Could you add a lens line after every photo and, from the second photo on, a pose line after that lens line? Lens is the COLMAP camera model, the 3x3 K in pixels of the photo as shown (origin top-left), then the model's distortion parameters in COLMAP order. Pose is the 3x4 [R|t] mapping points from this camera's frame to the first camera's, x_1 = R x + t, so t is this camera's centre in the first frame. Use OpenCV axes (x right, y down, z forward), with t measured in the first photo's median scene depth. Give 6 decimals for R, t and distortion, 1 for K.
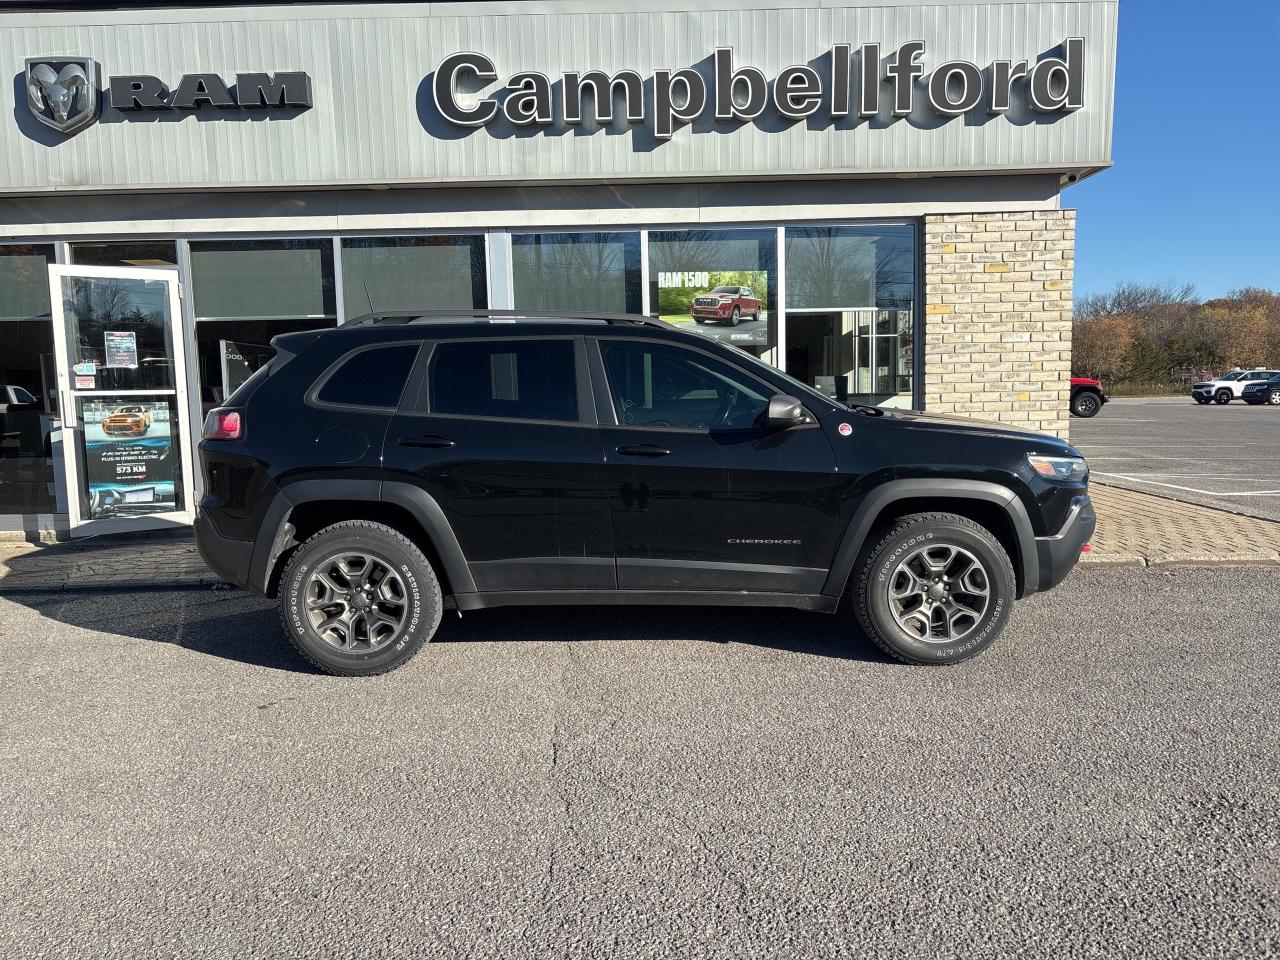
lens RADIAL K [[969.6, 0, 637.4], [0, 969.6, 488.0], [0, 0, 1]] dist [0.036316, -0.032907]
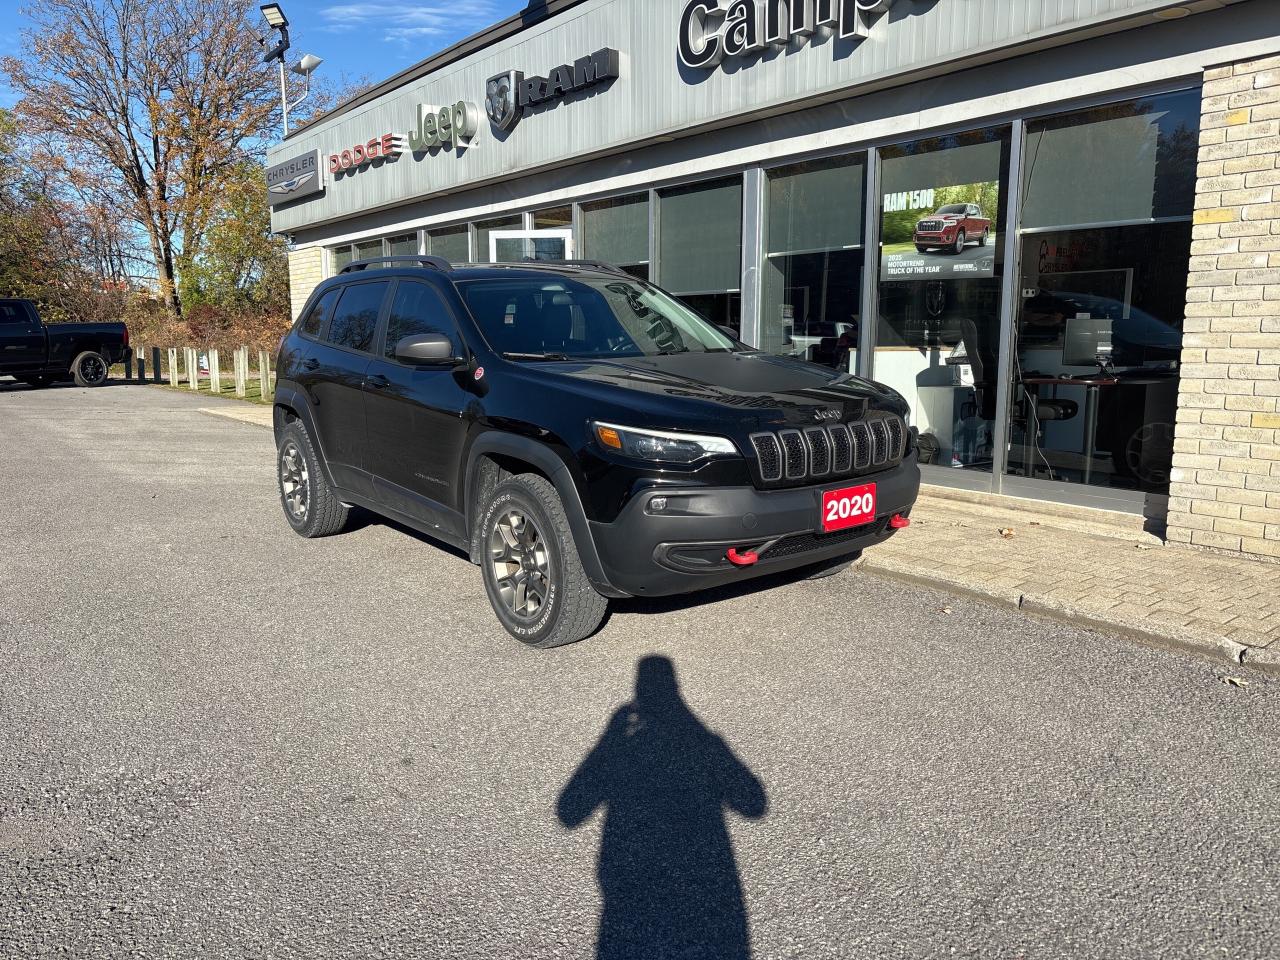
lens RADIAL K [[969.6, 0, 633.4], [0, 969.6, 488.9], [0, 0, 1]] dist [0.036316, -0.032907]
pose [[0.601648, 0.149959, -0.784559, 0.617876], [-0.099055, 0.988644, 0.113006, -0.041202], [0.792596, 0.009725, 0.609670, 0.308374]]
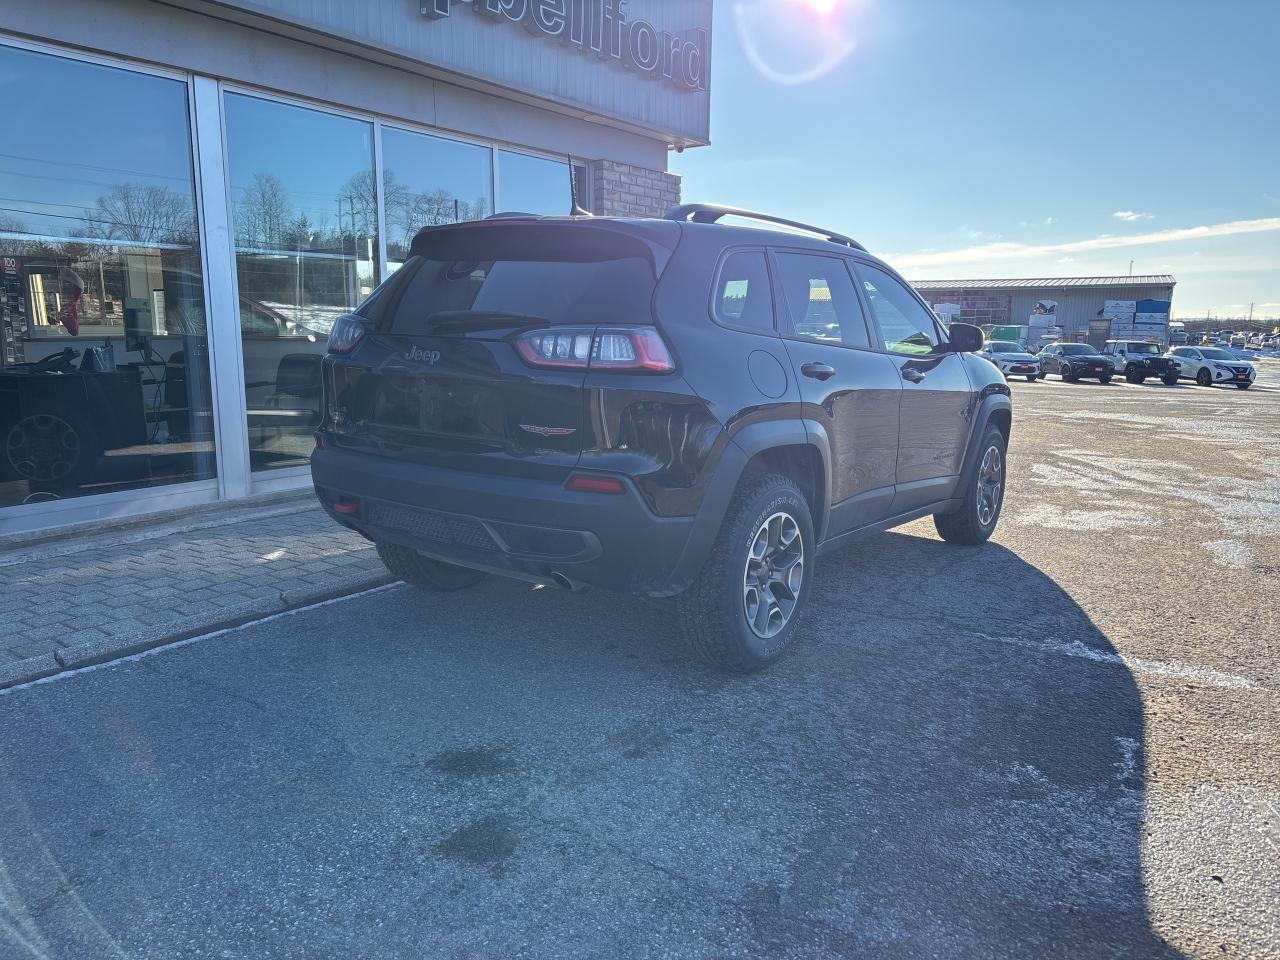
lens RADIAL K [[969.6, 0, 637.5], [0, 969.6, 483.0], [0, 0, 1]] dist [0.036316, -0.032907]
pose [[0.583812, -0.104601, 0.805123, -0.560493], [0.069682, 0.994462, 0.078671, -0.015458], [-0.808893, 0.010173, 0.587868, 0.358349]]
